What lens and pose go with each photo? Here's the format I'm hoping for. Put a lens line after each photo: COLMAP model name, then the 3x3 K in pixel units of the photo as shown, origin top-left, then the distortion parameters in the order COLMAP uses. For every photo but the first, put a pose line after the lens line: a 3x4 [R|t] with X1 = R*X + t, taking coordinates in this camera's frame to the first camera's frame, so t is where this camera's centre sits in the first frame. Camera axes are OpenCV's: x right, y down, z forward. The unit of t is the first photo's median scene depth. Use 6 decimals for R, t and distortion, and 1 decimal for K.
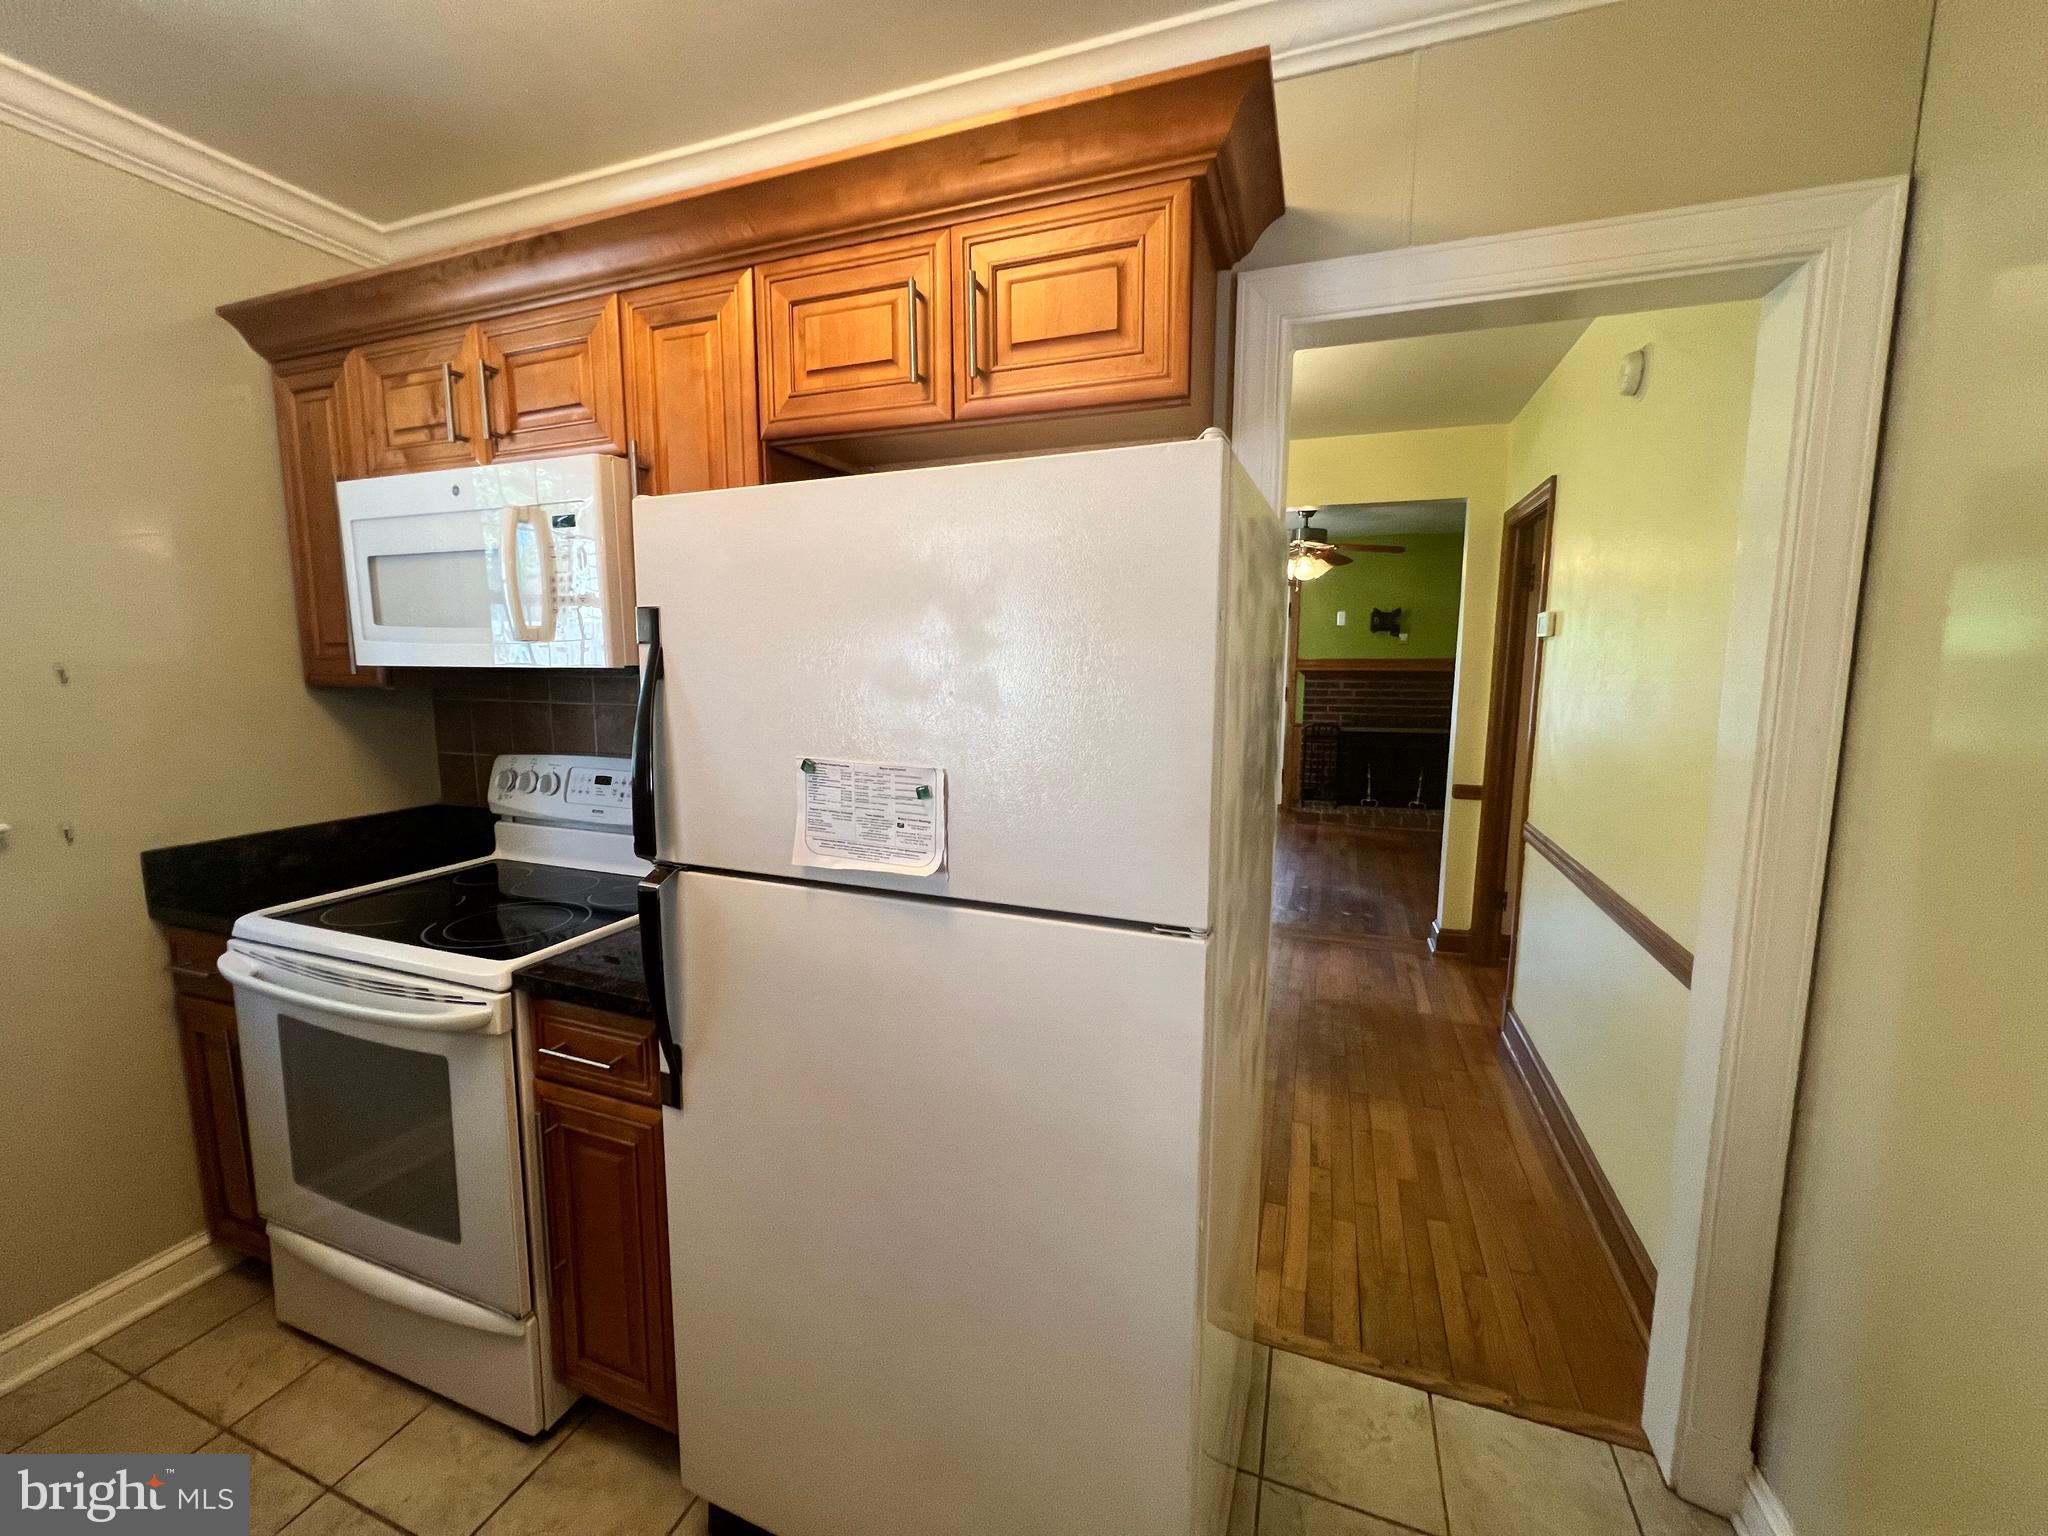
lens RADIAL K [[823.0, 0, 1023.6], [0, 823.0, 760.1], [0, 0, 1]] dist [-0.003298, 0.000678]
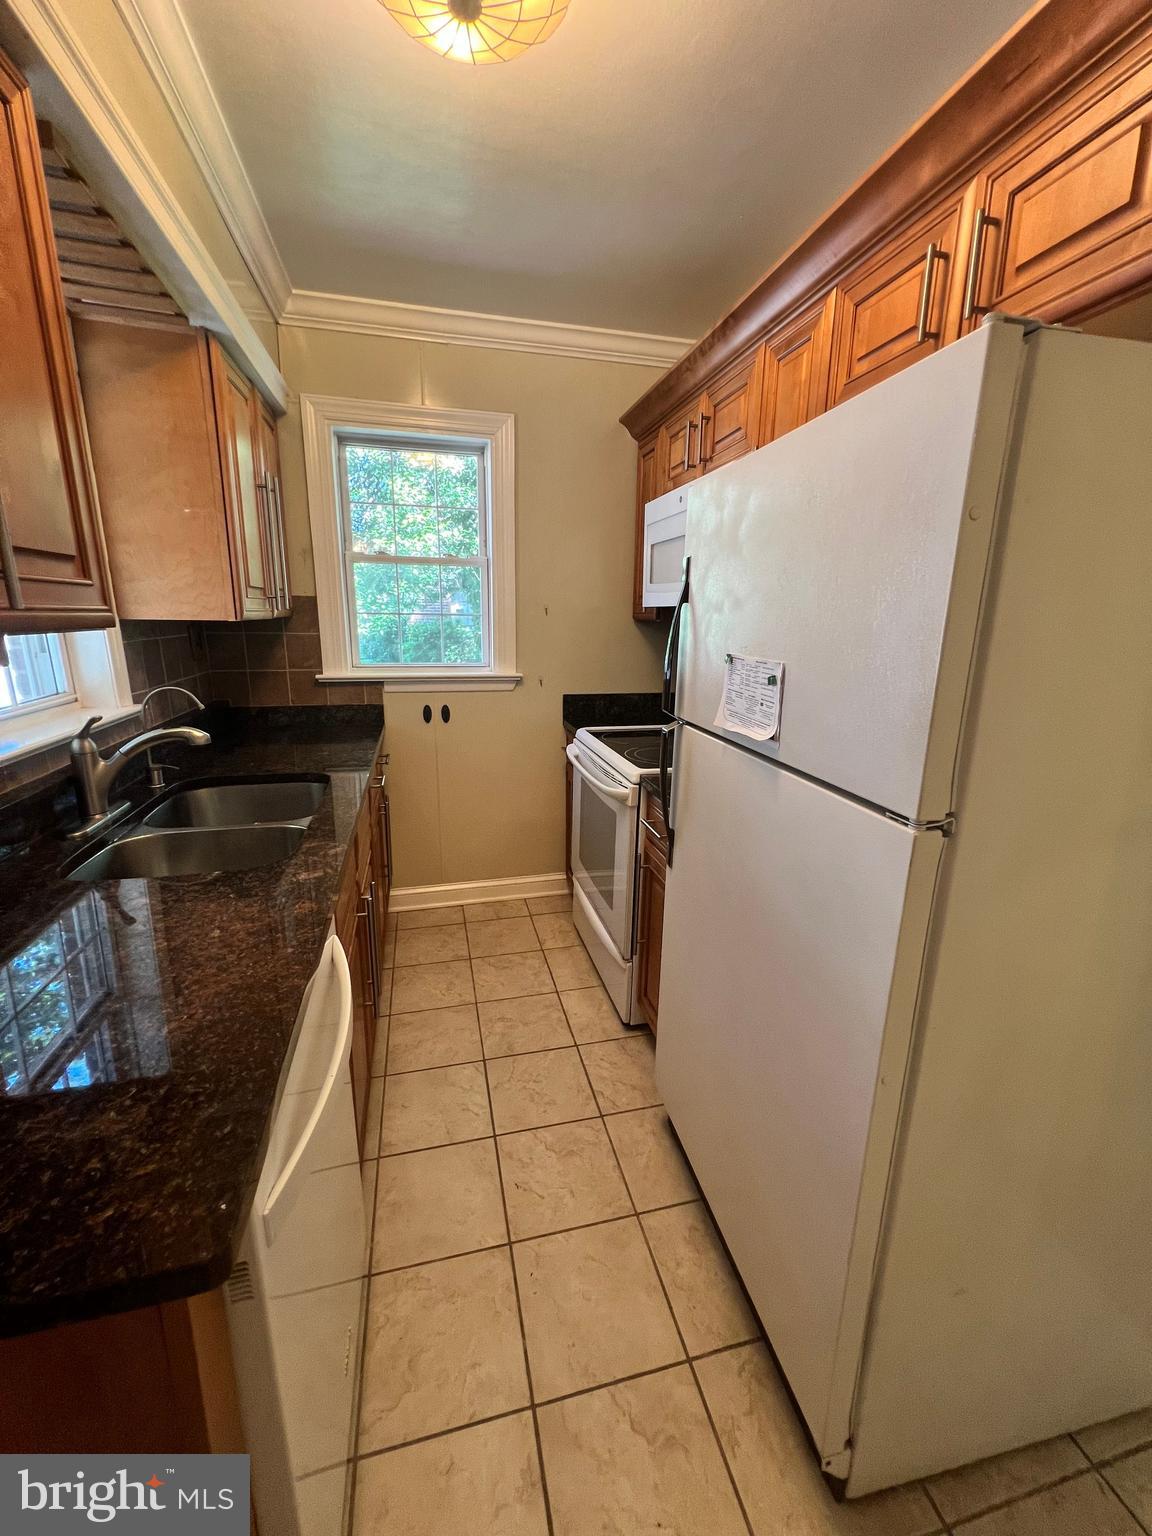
lens RADIAL K [[617.3, 0, 577.1], [0, 617.3, 760.8], [0, 0, 1]] dist [-0.003298, 0.000678]
pose [[0.568122, 0.192244, -0.800174, 0.369826], [-0.111484, 0.981347, 0.156618, 0.031837], [0.815358, 0.000228, 0.578957, 0.104677]]
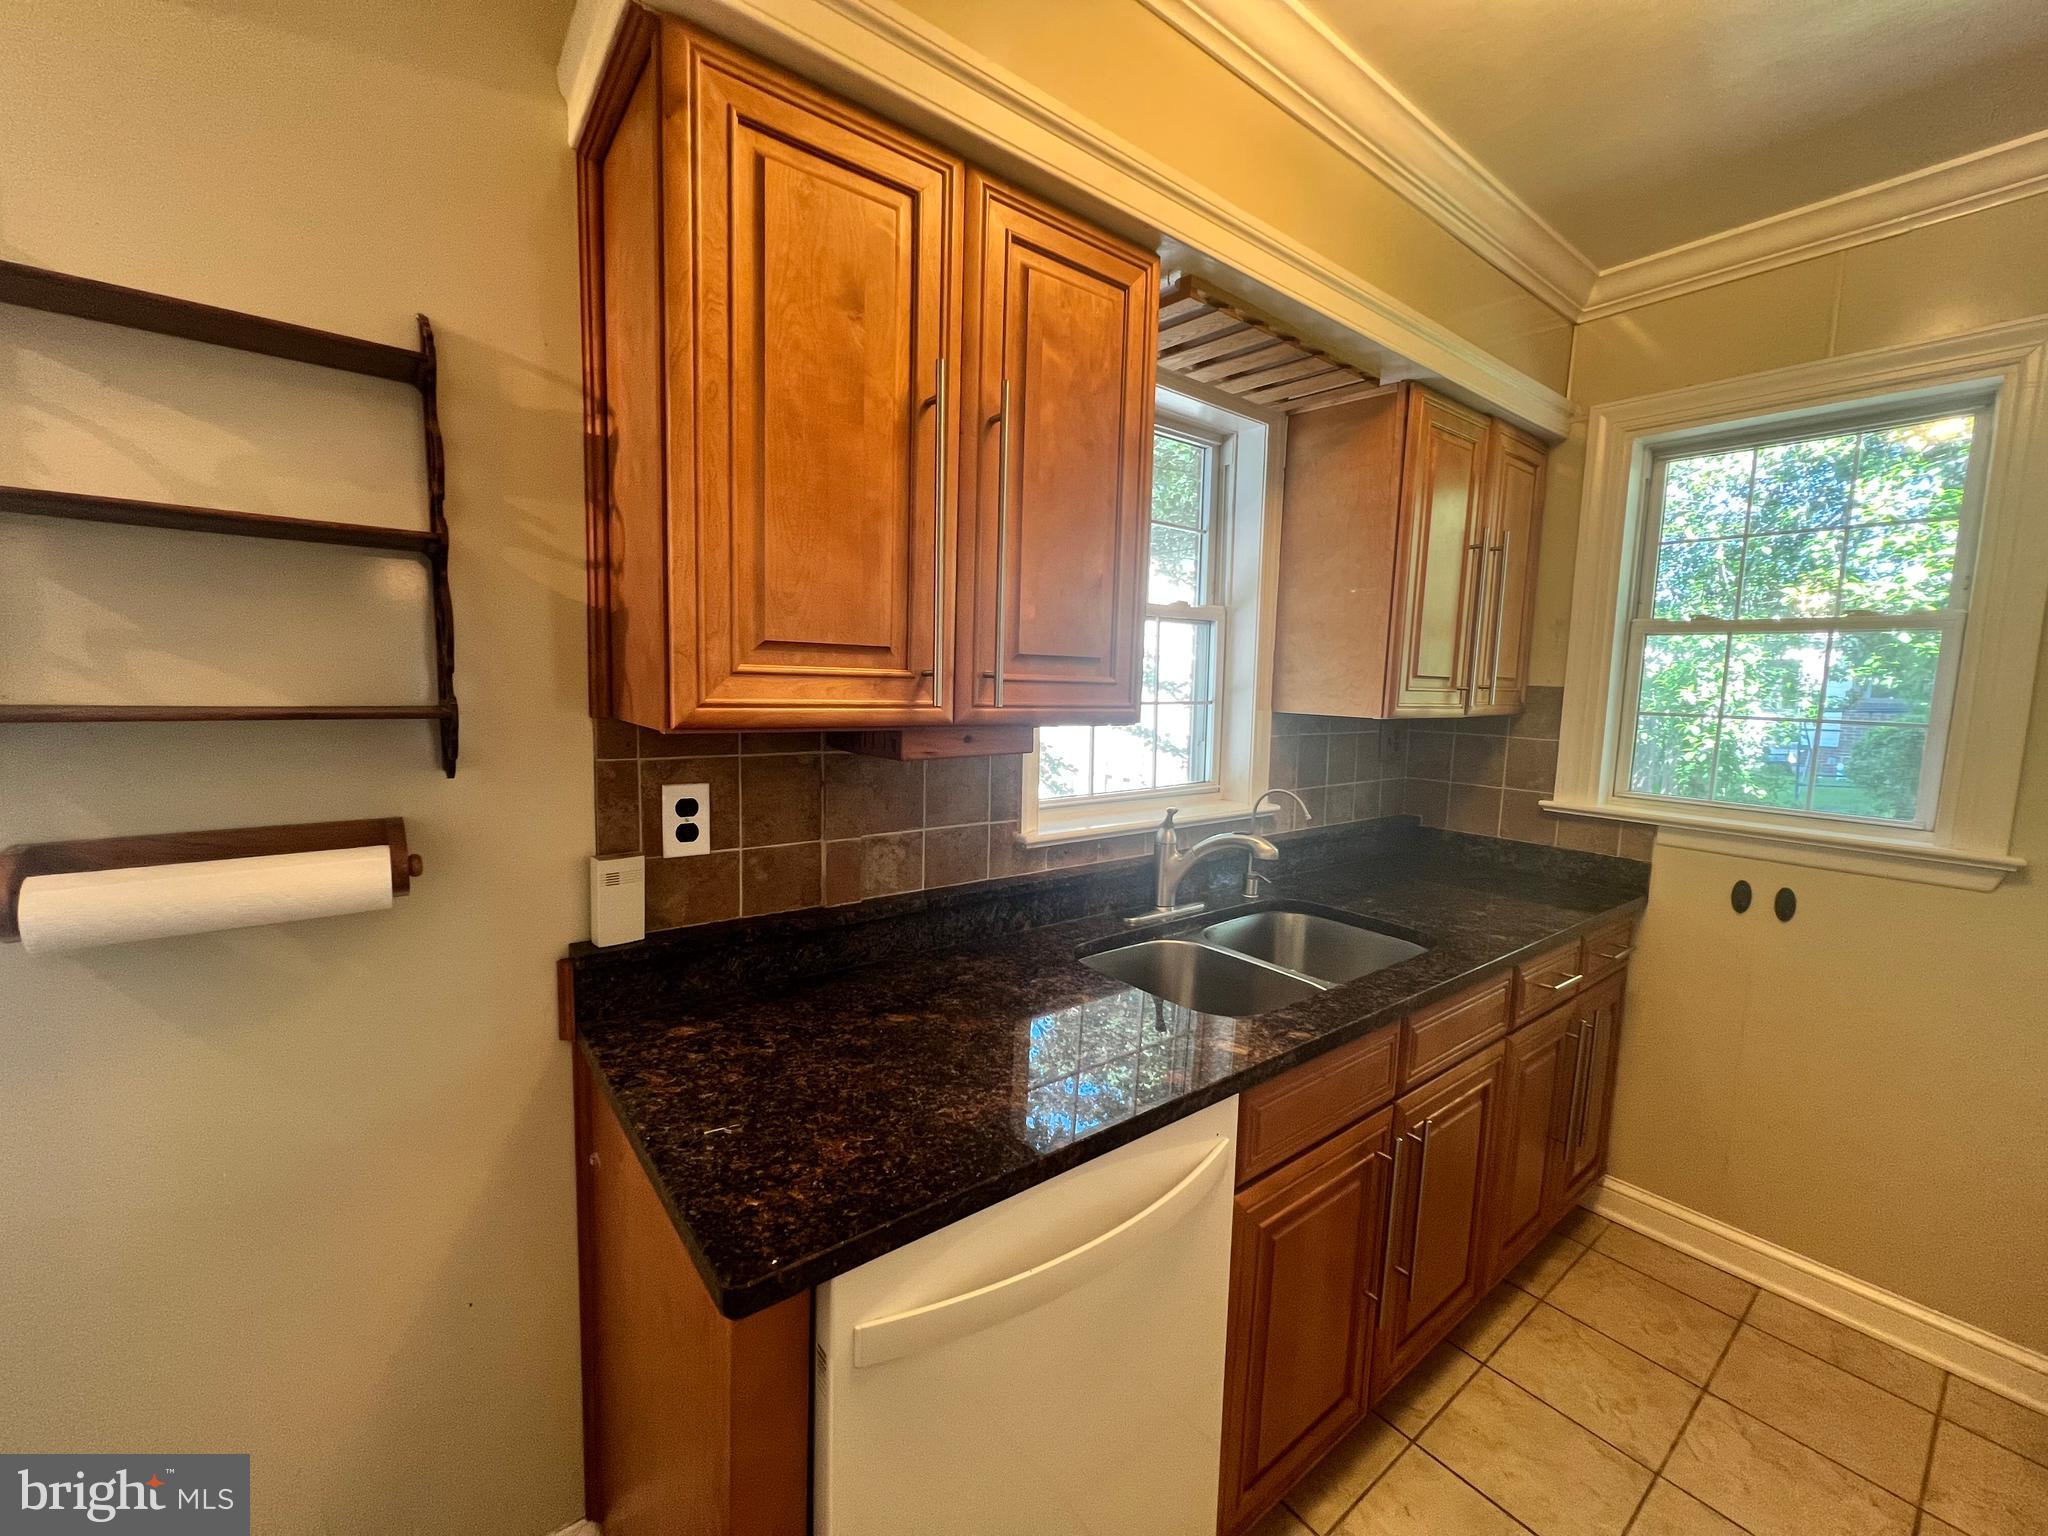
lens RADIAL K [[823.0, 0, 1029.0], [0, 823.0, 758.5], [0, 0, 1]] dist [-0.003298, 0.000678]
pose [[-0.524328, 0.062751, -0.849201, 0.348003], [-0.135274, 0.978478, 0.155827, -0.039437], [0.840703, 0.196579, -0.504554, 0.459944]]
